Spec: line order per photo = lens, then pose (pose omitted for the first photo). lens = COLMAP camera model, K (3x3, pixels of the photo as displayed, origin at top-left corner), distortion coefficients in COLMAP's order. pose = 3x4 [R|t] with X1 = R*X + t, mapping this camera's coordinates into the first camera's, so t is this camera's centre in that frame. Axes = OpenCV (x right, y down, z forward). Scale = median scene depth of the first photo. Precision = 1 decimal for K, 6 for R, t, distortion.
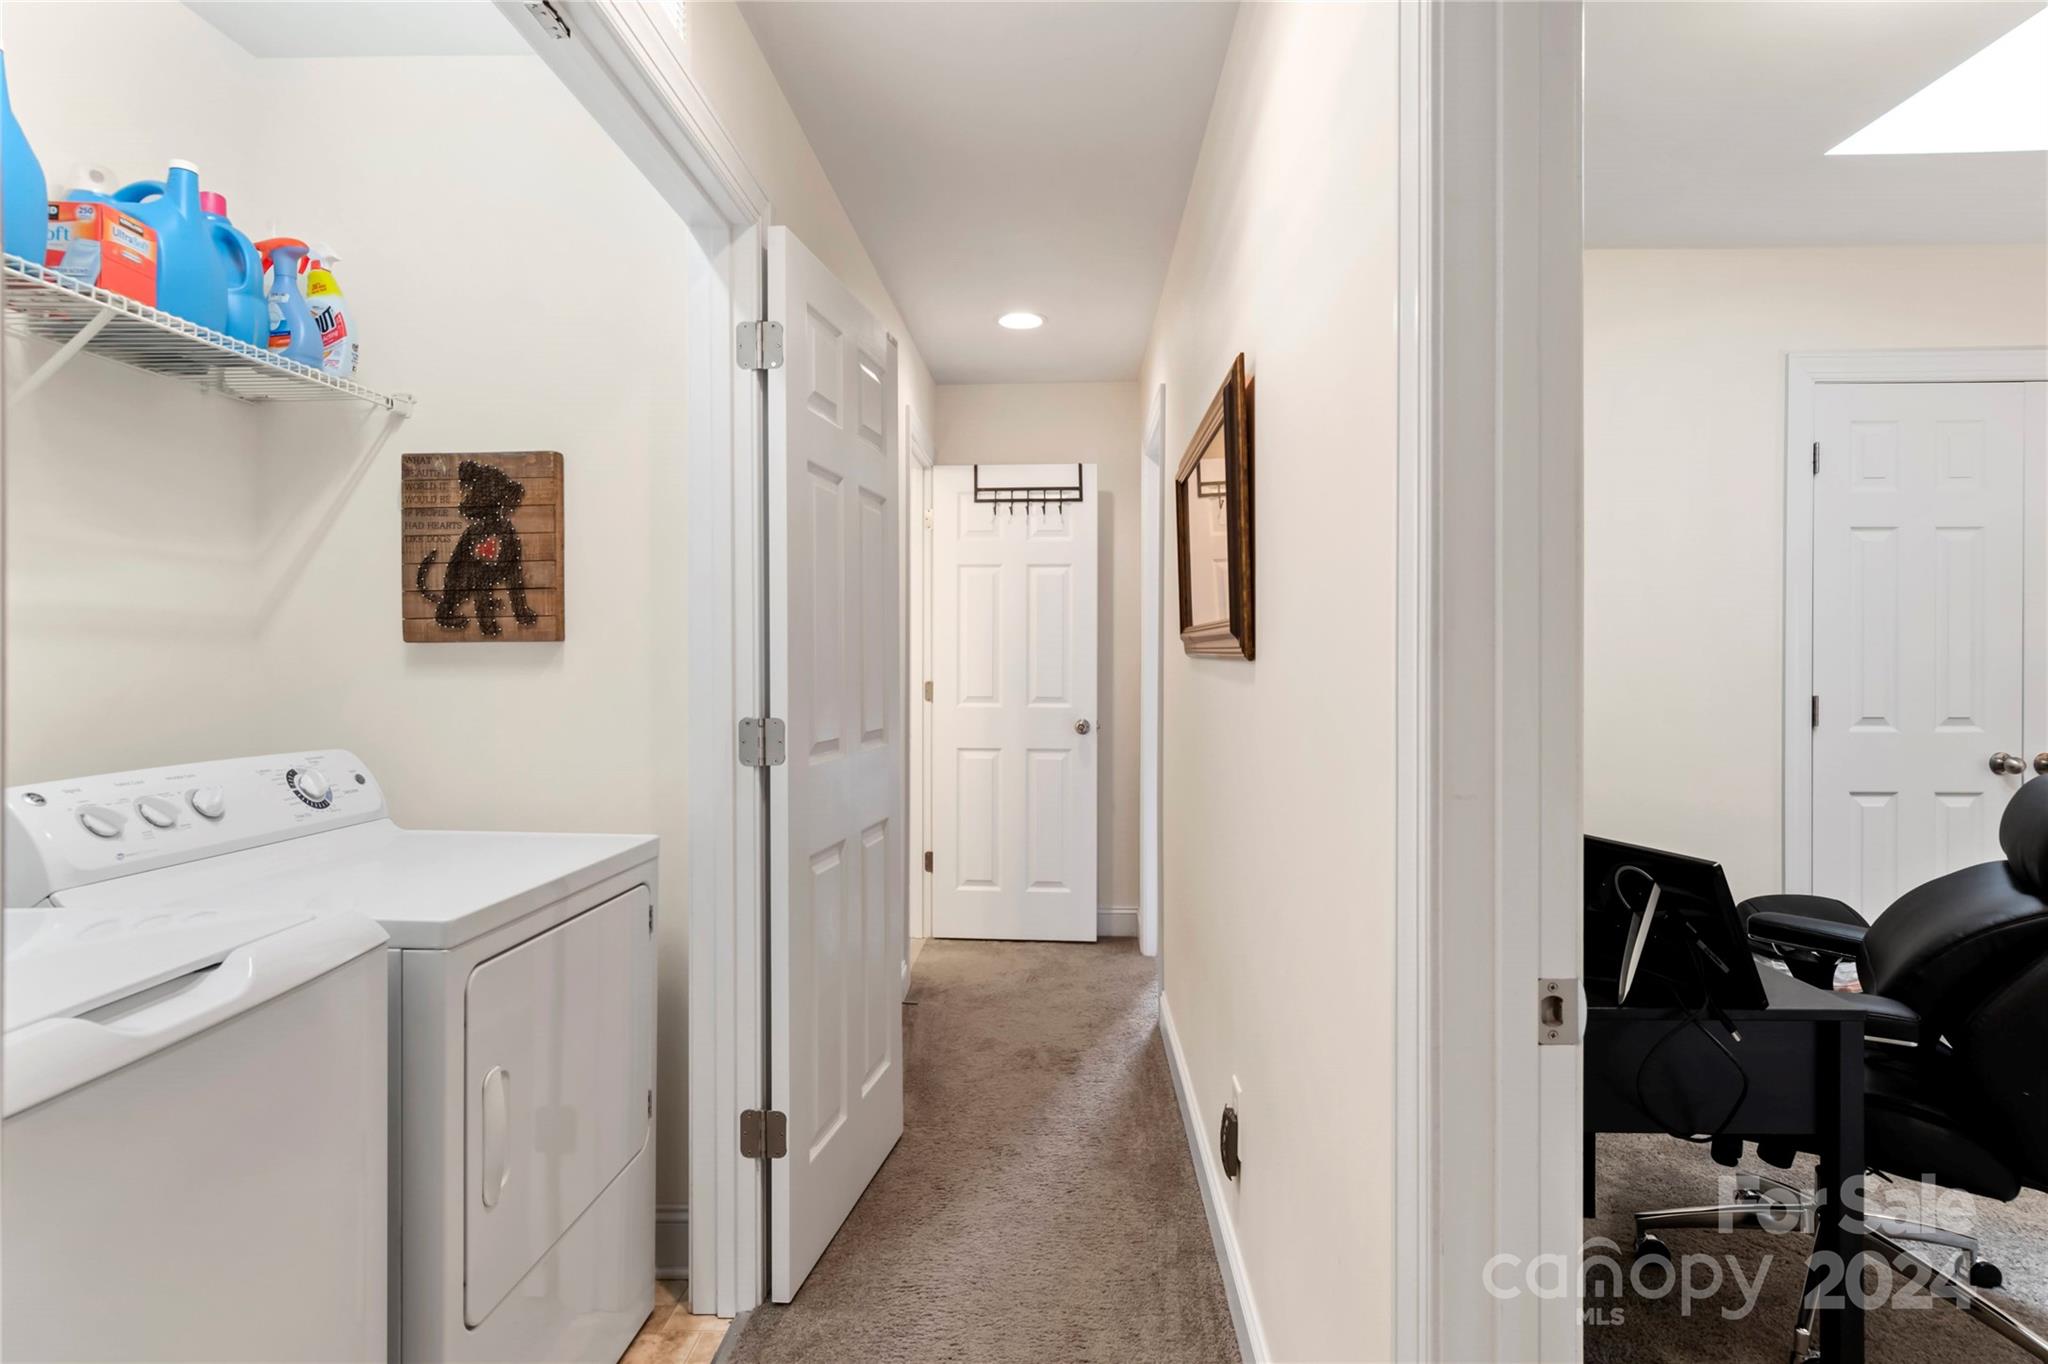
lens RADIAL K [[1088.1, 0, 1024.0], [0, 1088.1, 682.0], [0, 0, 1]] dist [-0.004564, -0.001084]
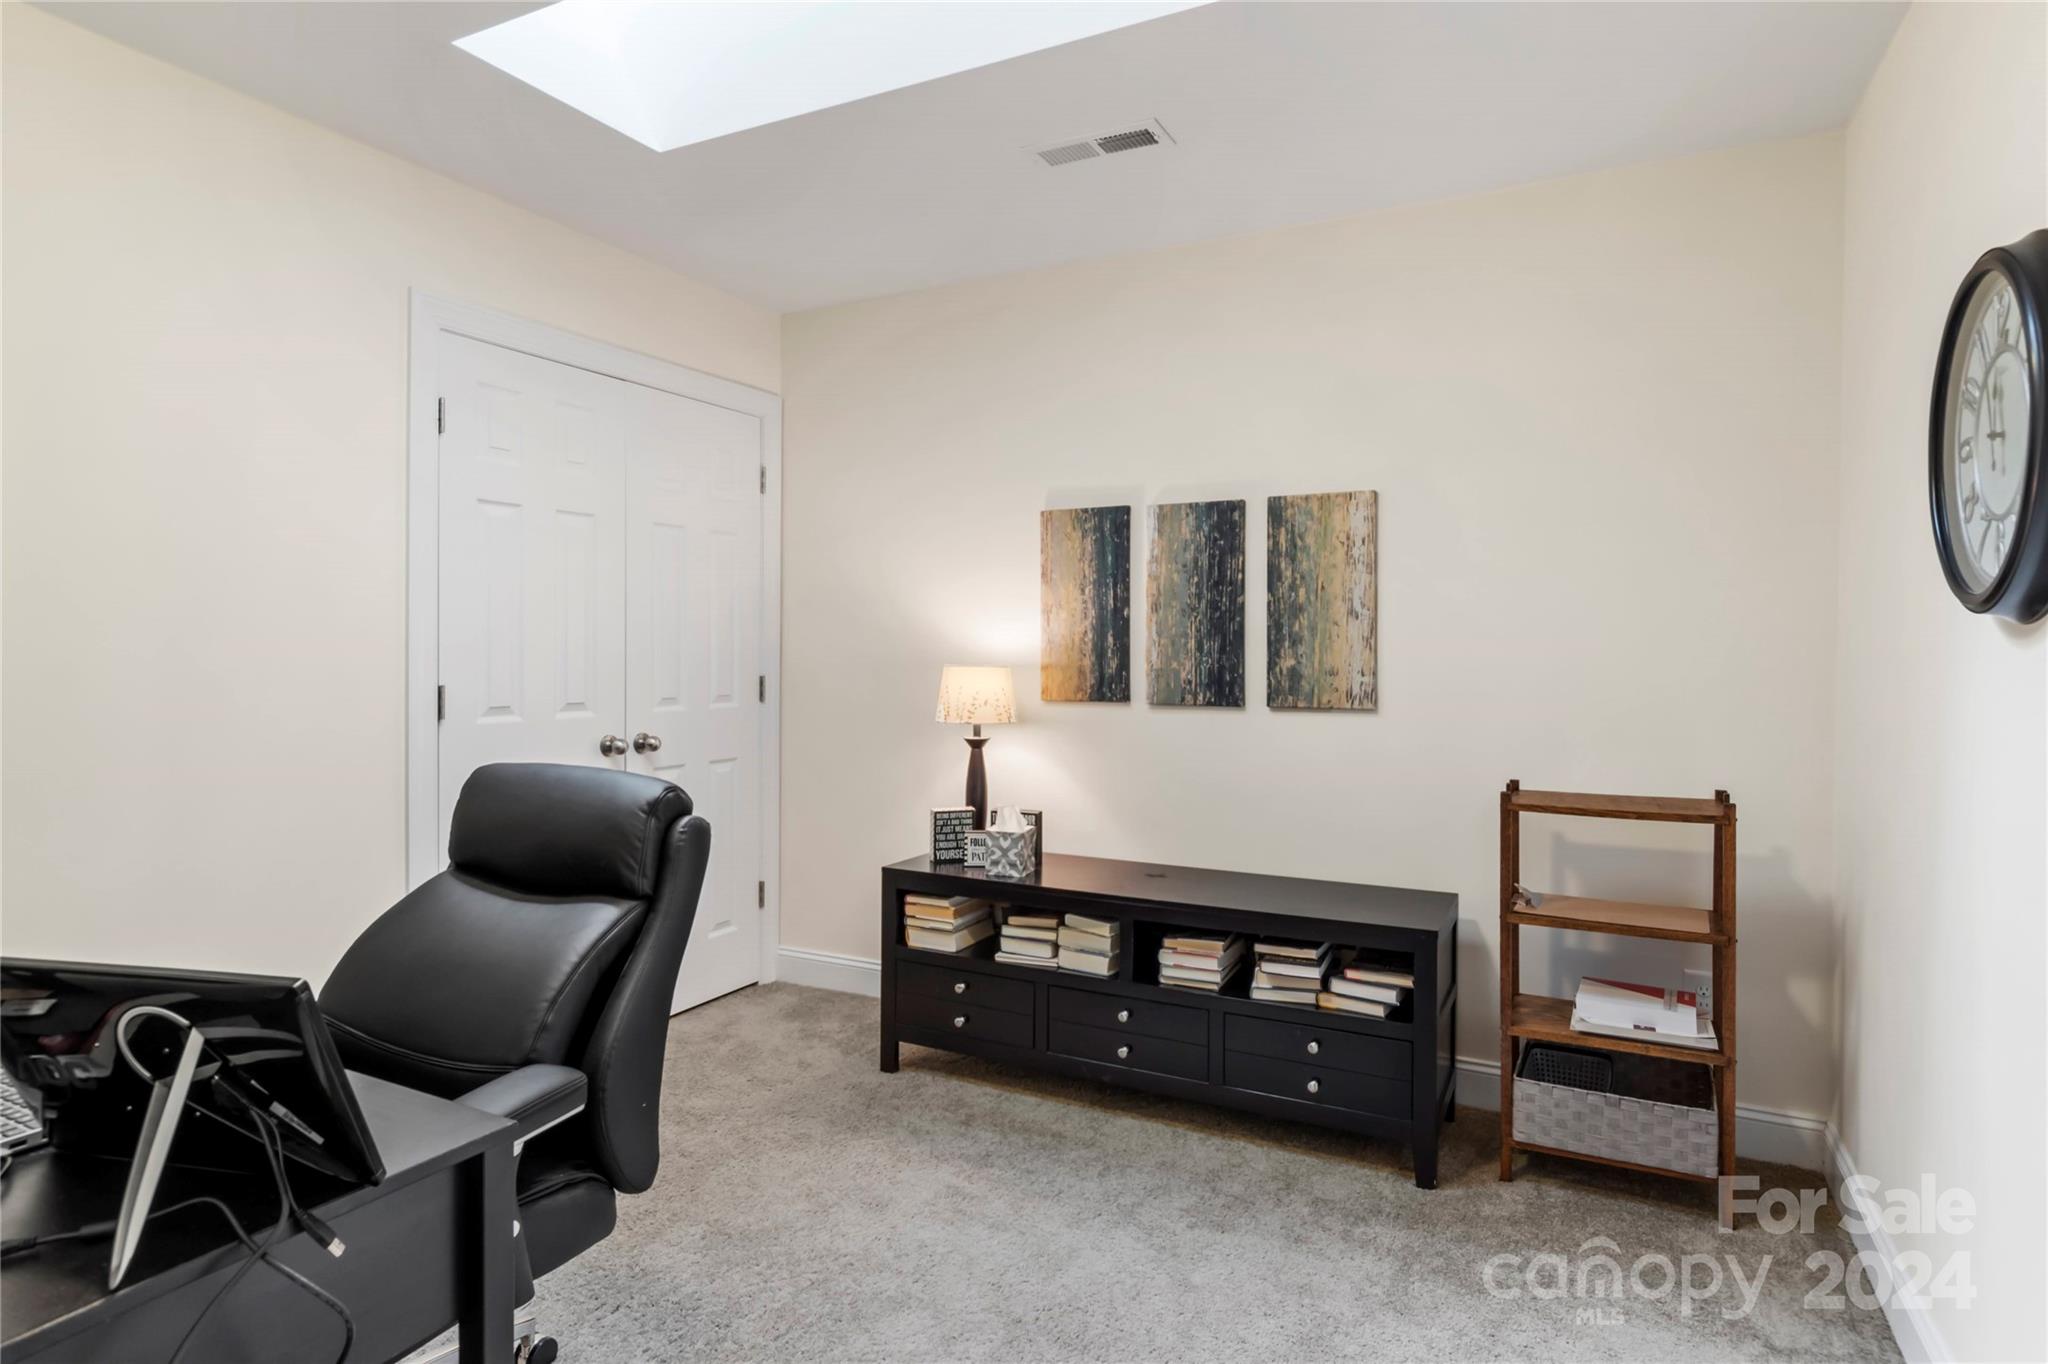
lens RADIAL K [[1093.4, 0, 1064.0], [0, 1093.4, 646.6], [0, 0, 1]] dist [-0.001721, -0.000104]
pose [[0.406890, 0.005939, 0.913458, 0.233918], [0.010524, 0.999882, -0.011189, -0.006097], [-0.913417, 0.014167, 0.406779, 0.332292]]
